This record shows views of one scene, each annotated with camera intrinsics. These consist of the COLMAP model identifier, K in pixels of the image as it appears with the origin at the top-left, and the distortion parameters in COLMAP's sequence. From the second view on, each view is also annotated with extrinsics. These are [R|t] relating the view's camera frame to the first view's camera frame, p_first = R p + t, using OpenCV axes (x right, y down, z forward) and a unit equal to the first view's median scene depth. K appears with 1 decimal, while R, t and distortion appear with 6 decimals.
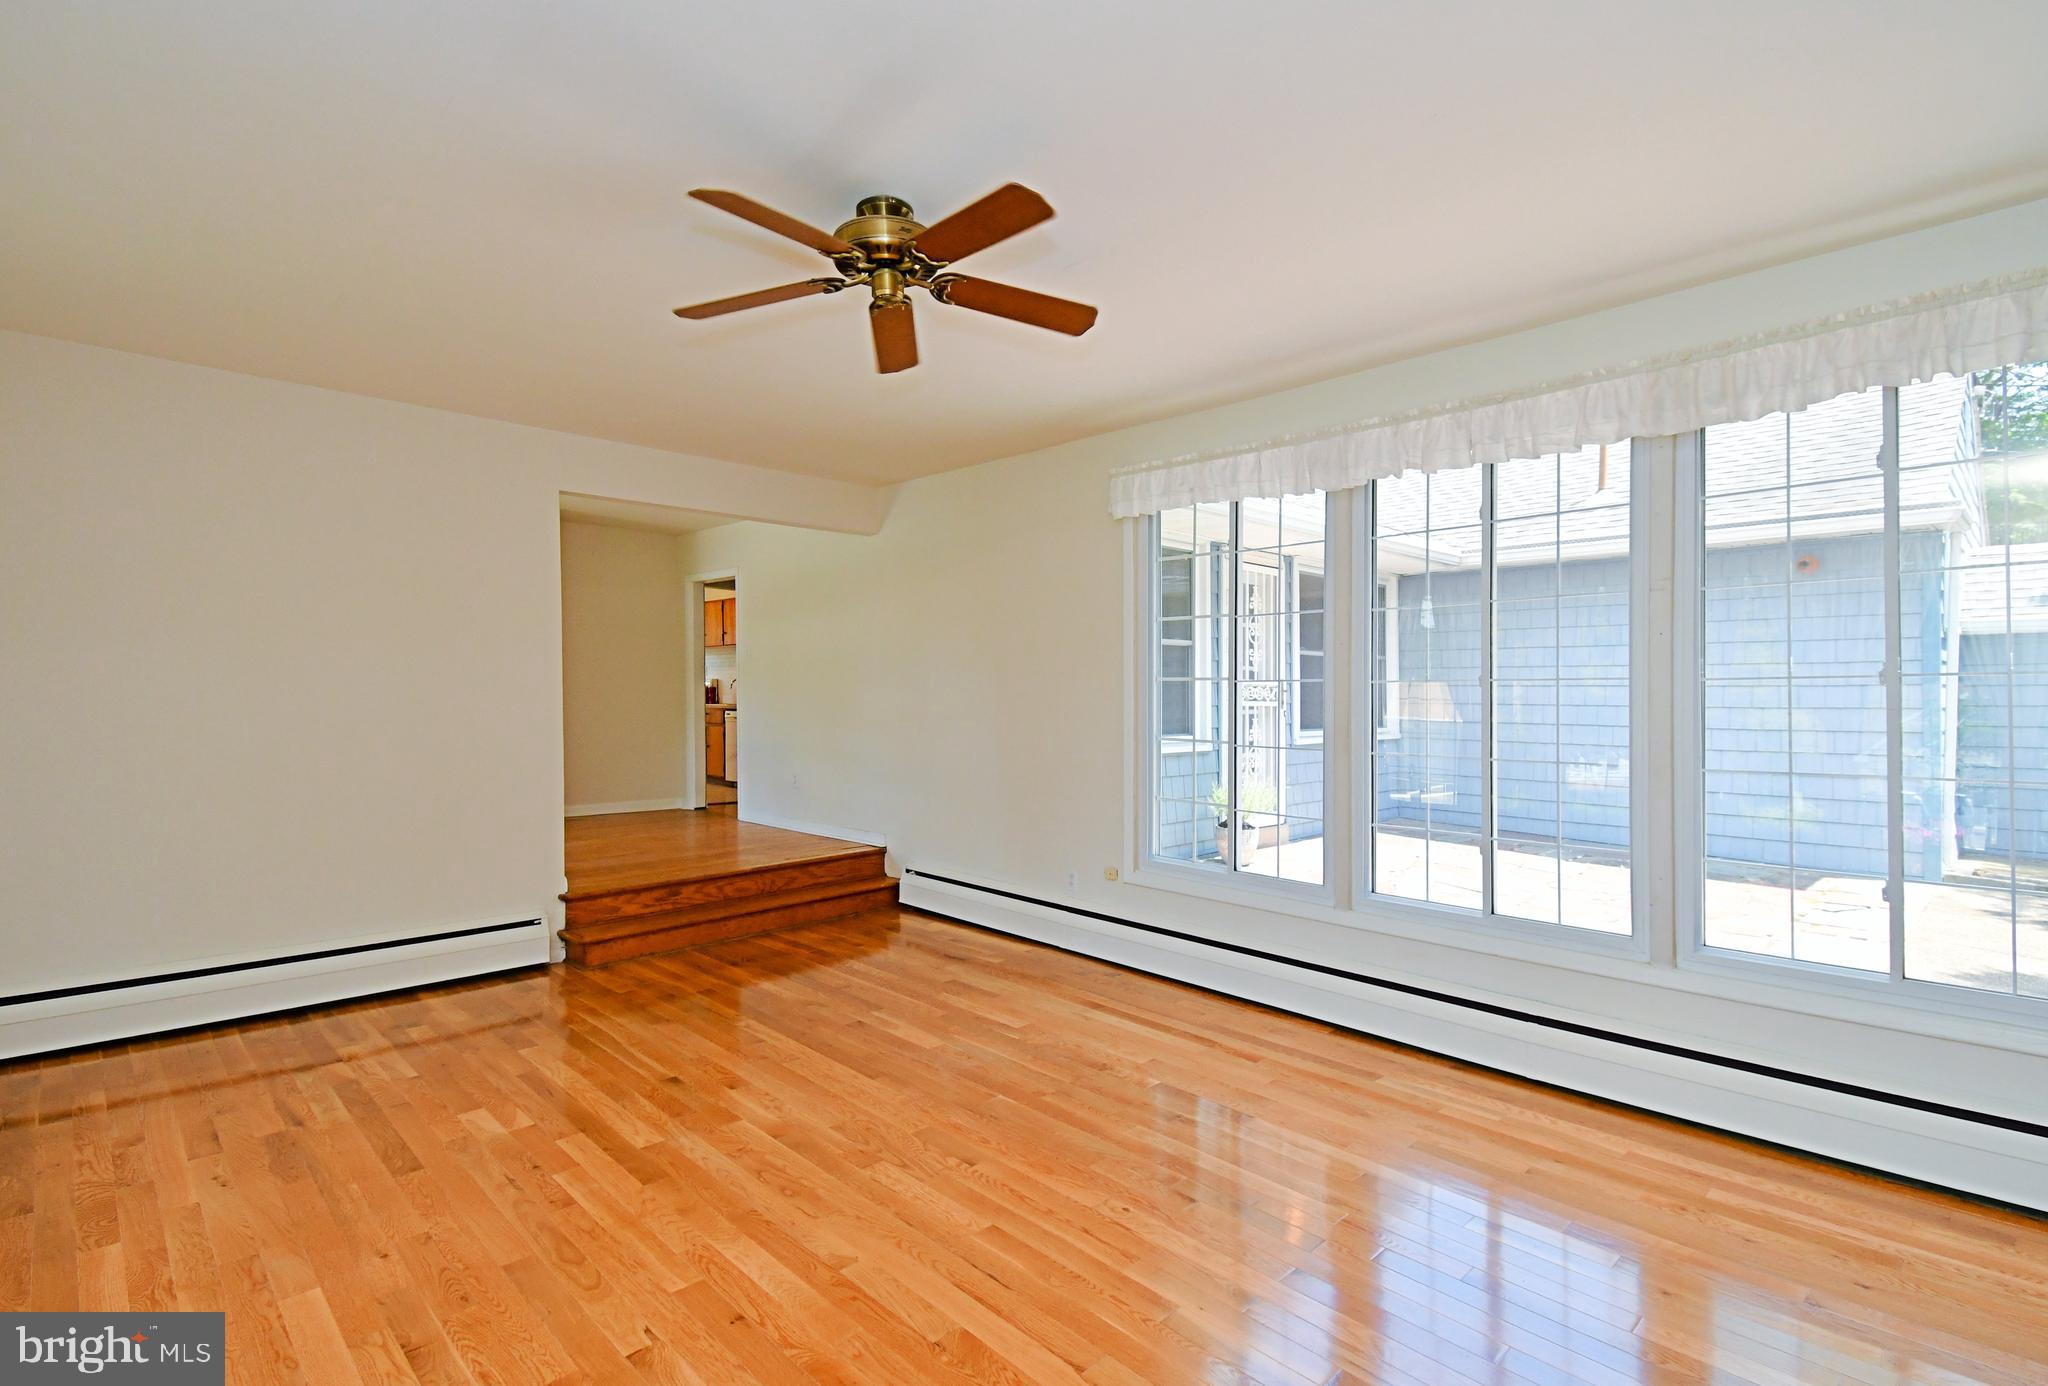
lens RADIAL K [[989.8, 0, 1032.2], [0, 989.8, 696.7], [0, 0, 1]] dist [0.011084, -0.000091]
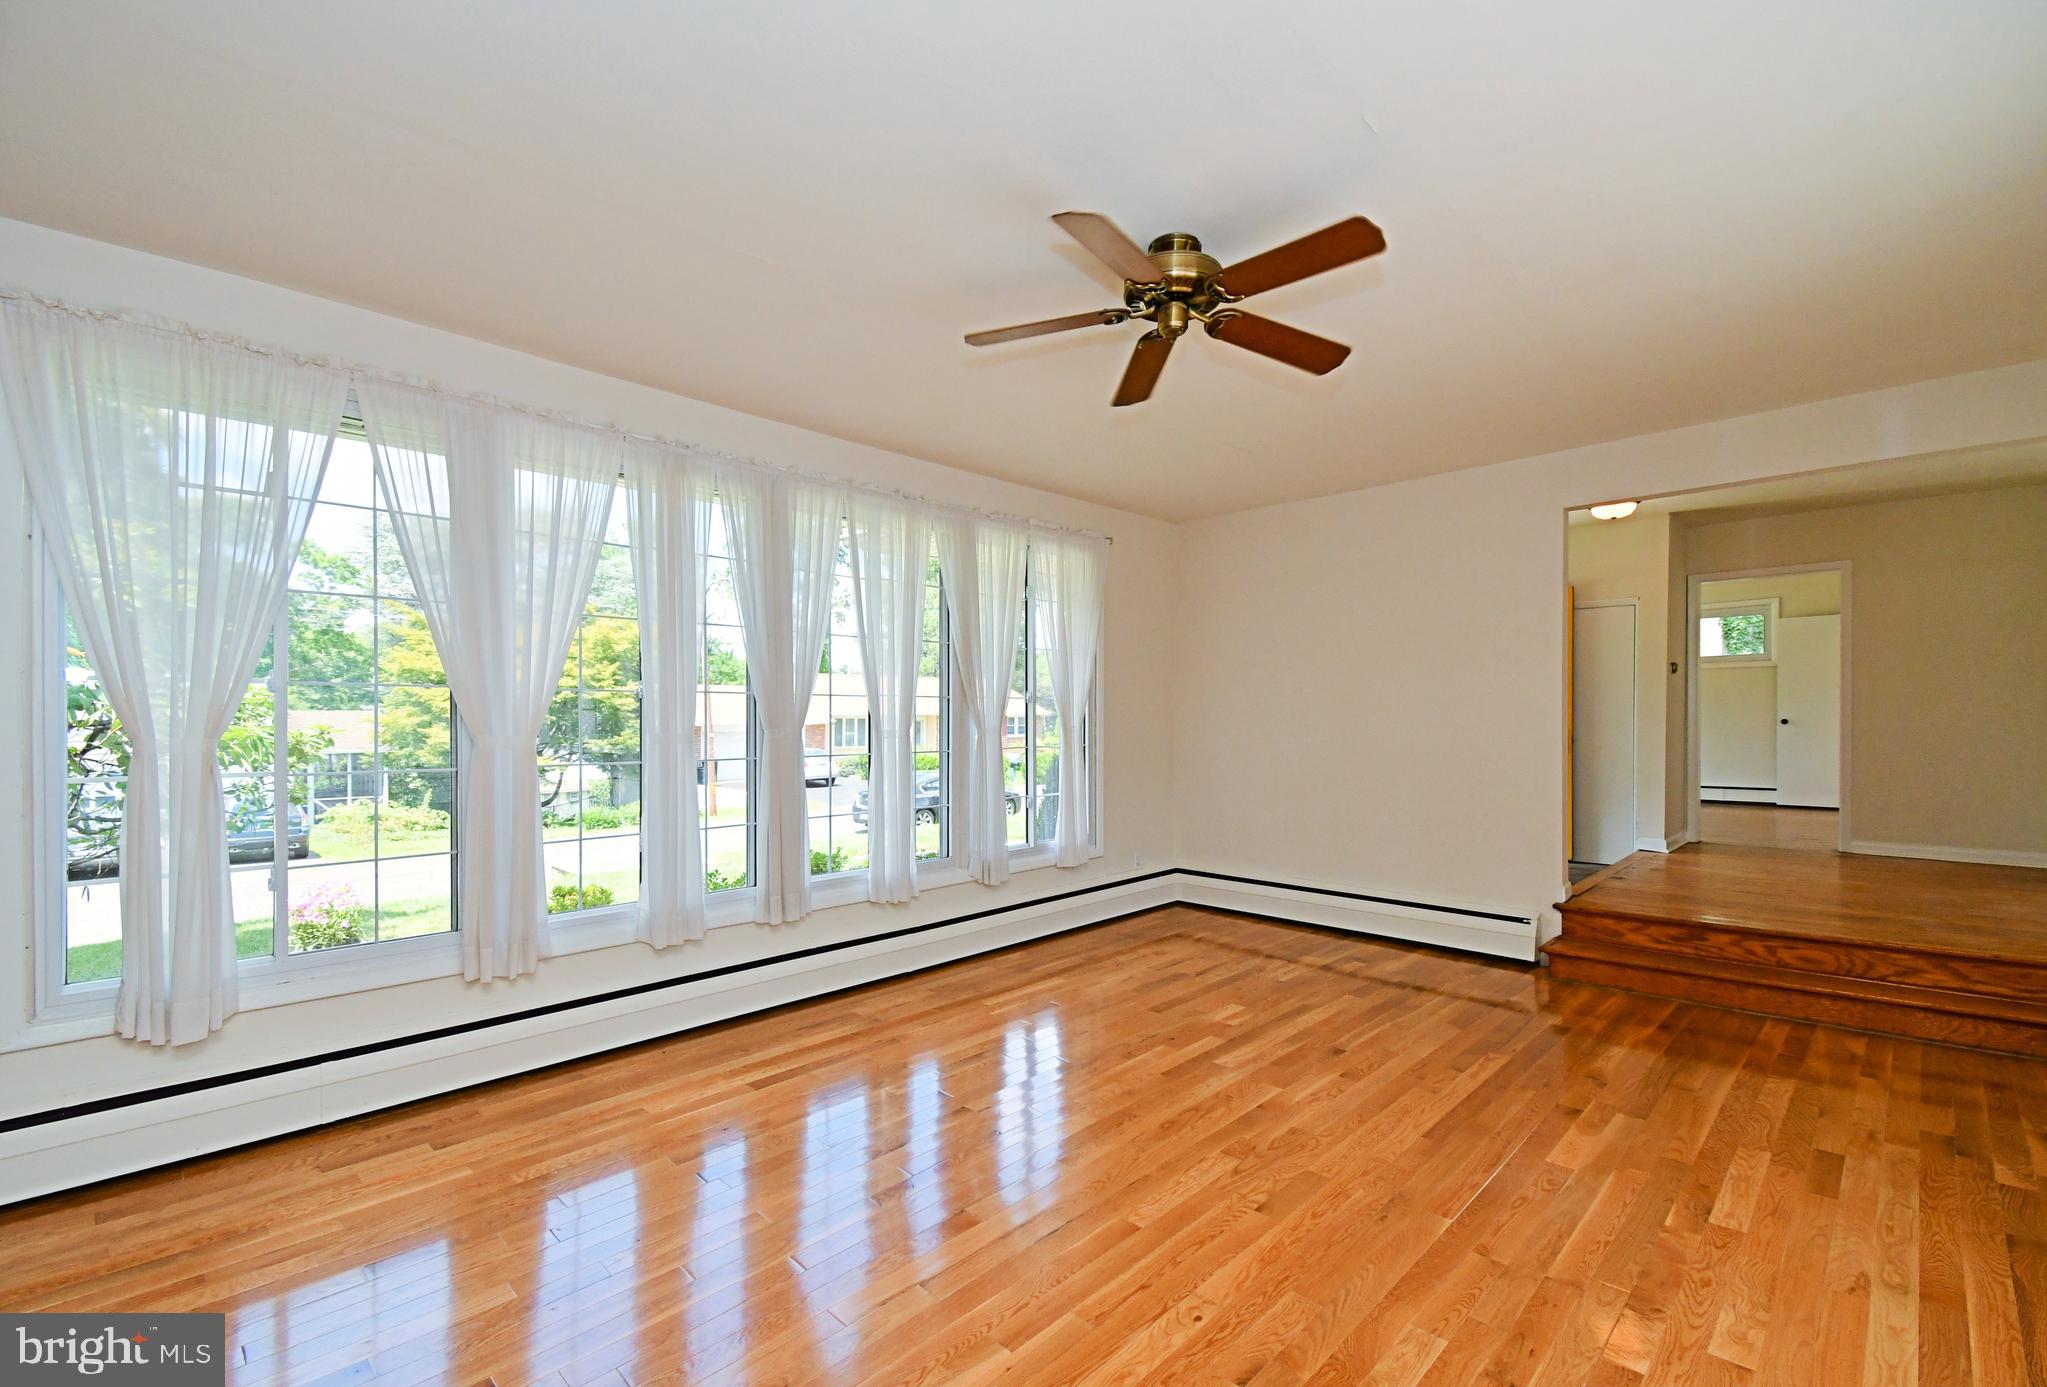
lens RADIAL K [[890.2, 0, 1032.0], [0, 890.2, 698.2], [0, 0, 1]] dist [-0.017193, -0.000906]
pose [[0.010945, -0.023903, -0.999654, 0.561052], [-0.005156, 0.999700, -0.023960, 0.016985], [0.999927, 0.005417, 0.010819, 0.578112]]
